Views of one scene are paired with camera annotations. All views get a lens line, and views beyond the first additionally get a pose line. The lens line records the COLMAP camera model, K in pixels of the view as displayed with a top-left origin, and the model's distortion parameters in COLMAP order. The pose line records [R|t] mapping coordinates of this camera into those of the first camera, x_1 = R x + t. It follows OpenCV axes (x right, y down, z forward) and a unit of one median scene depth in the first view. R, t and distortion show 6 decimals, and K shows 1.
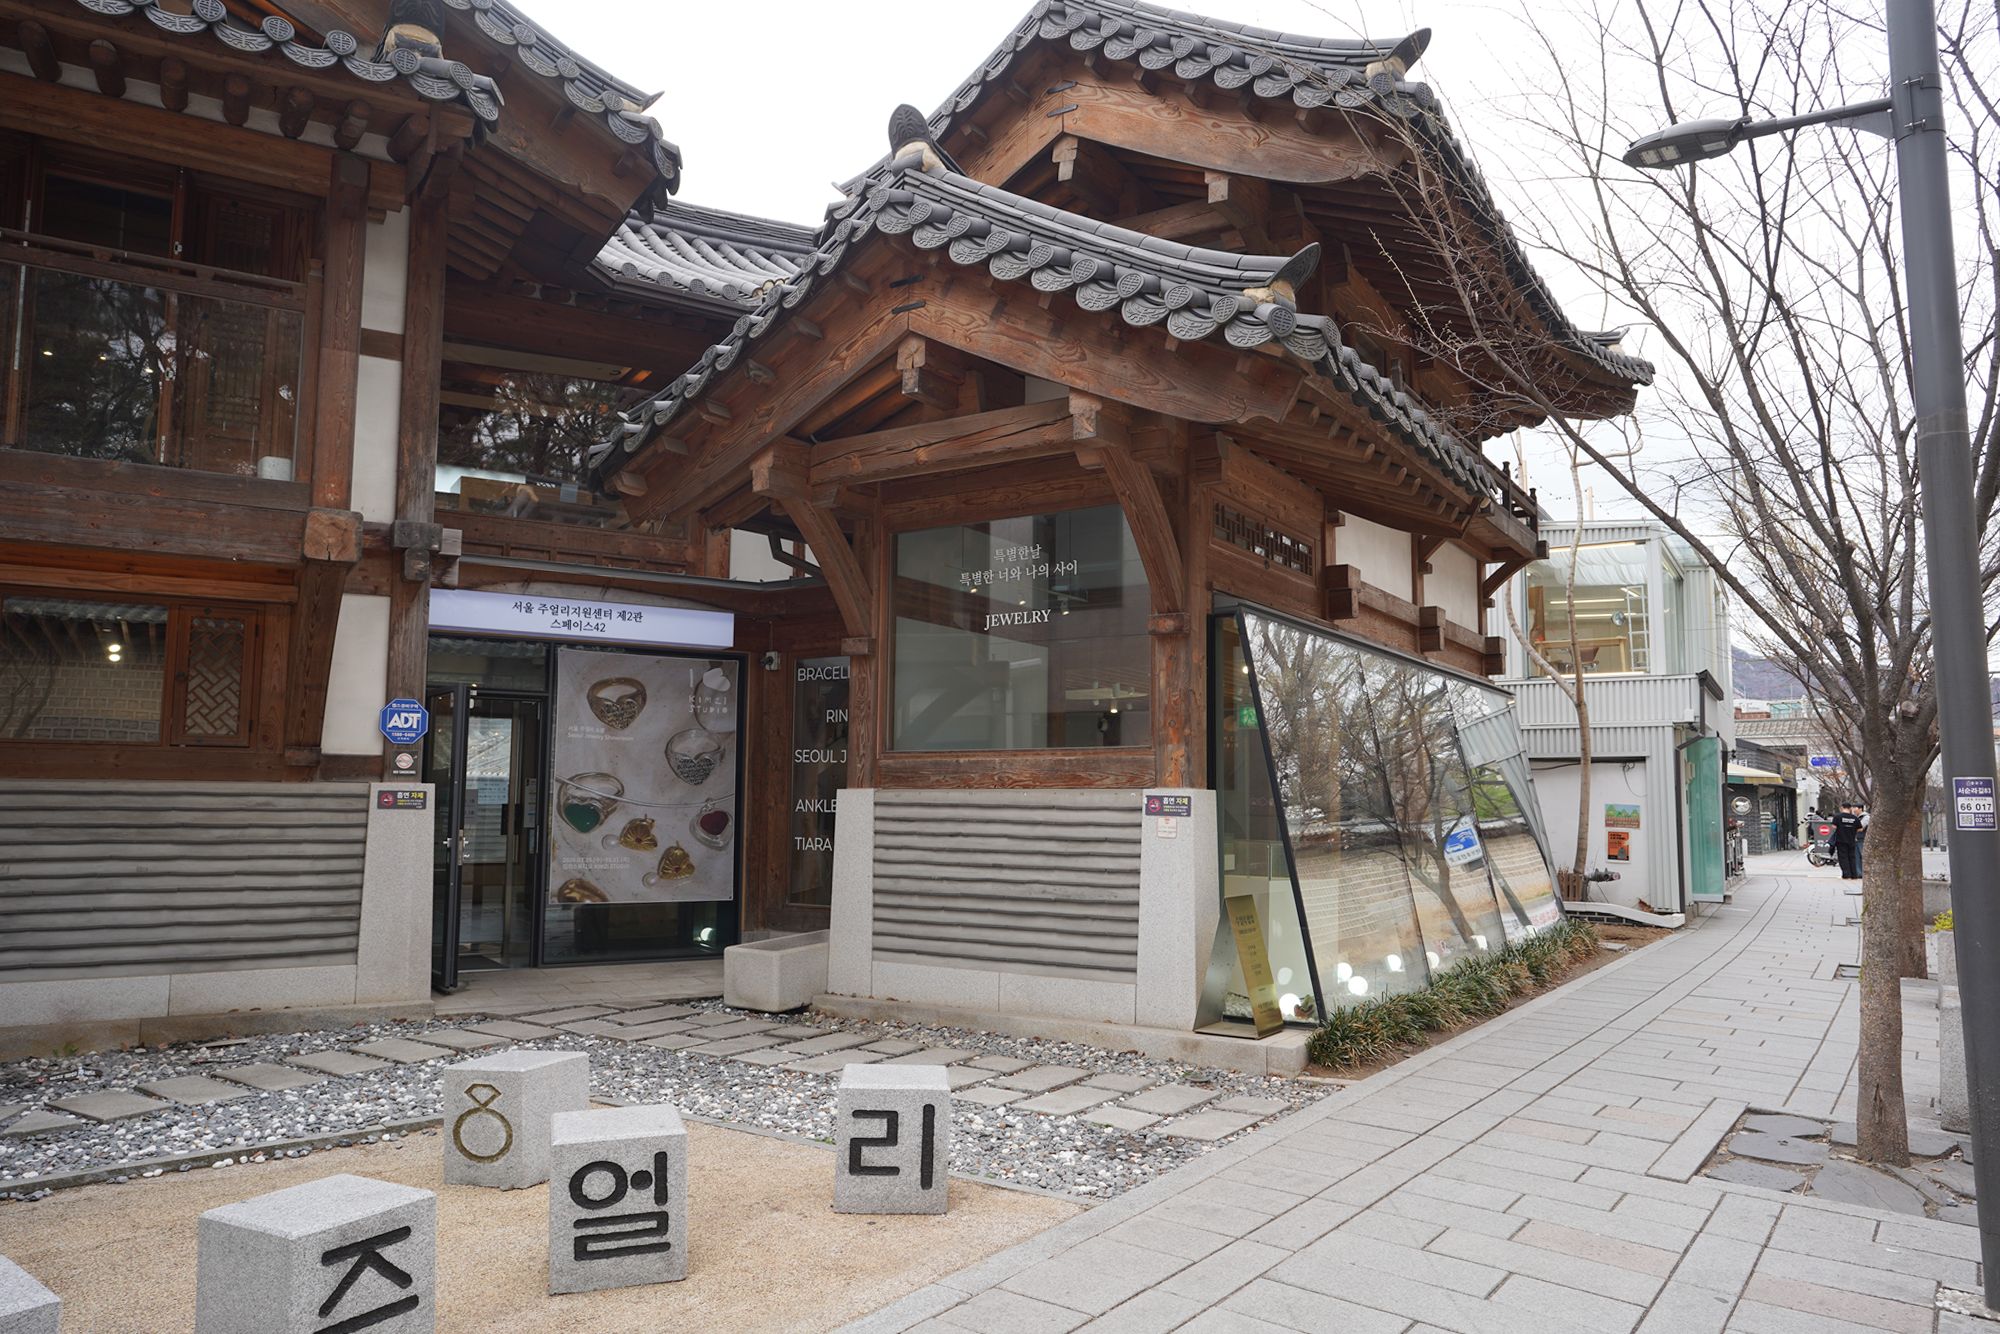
lens RADIAL K [[1345.6, 0, 1001.1], [0, 1345.6, 663.2], [0, 0, 1]] dist [-0.027193, 0.030867]
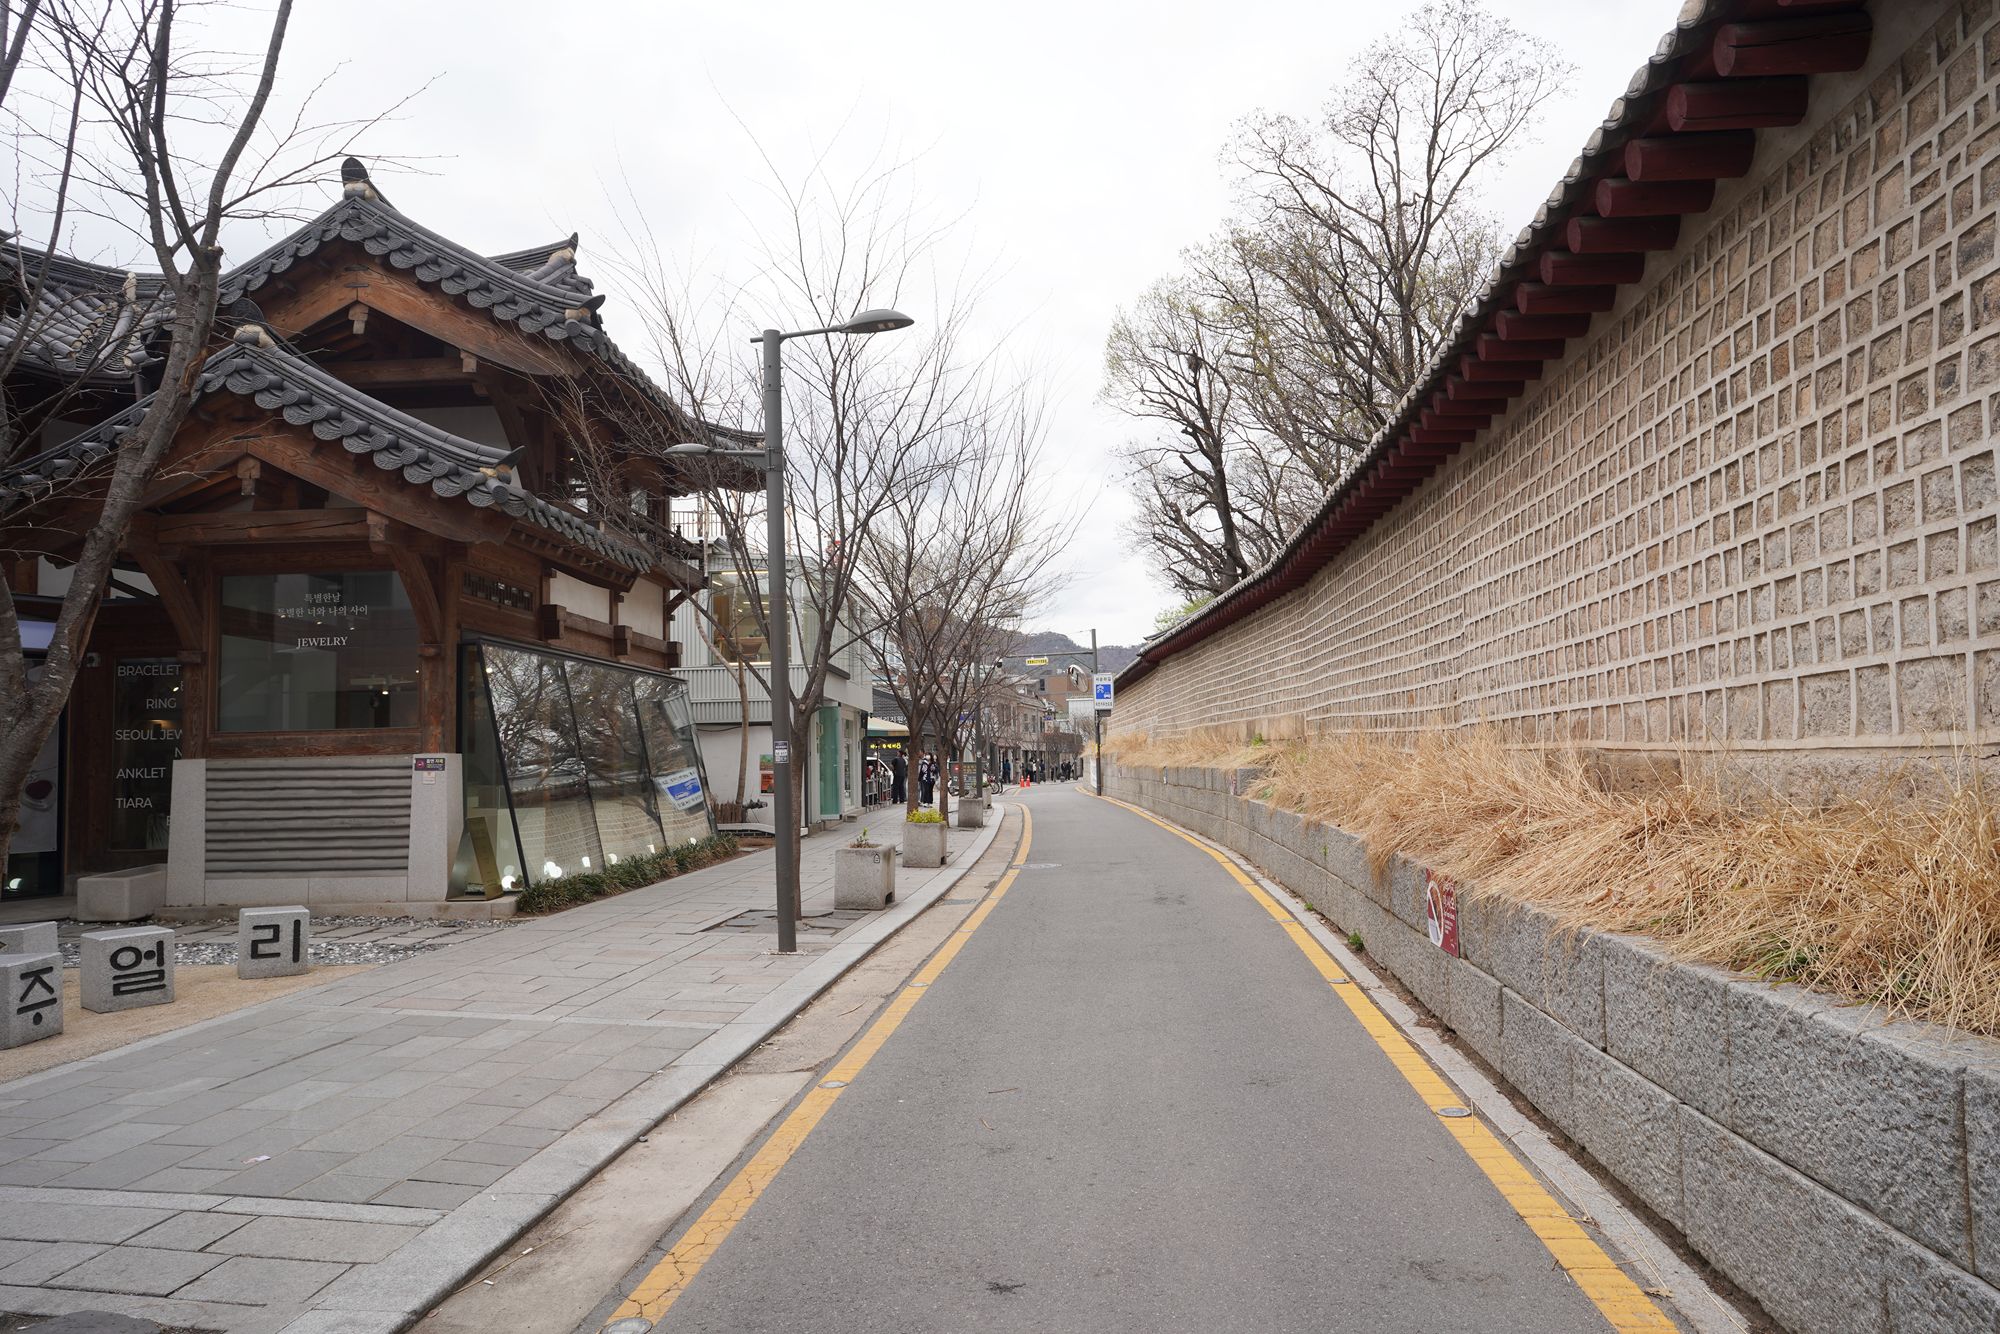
lens RADIAL K [[1345.6, 0, 1001.1], [0, 1345.6, 663.2], [0, 0, 1]] dist [-0.027193, 0.030867]
pose [[0.864844, 0.005599, 0.502009, -0.086960], [-0.022053, 0.999396, 0.026846, -0.069950], [-0.501556, -0.034288, 0.864446, -0.697207]]
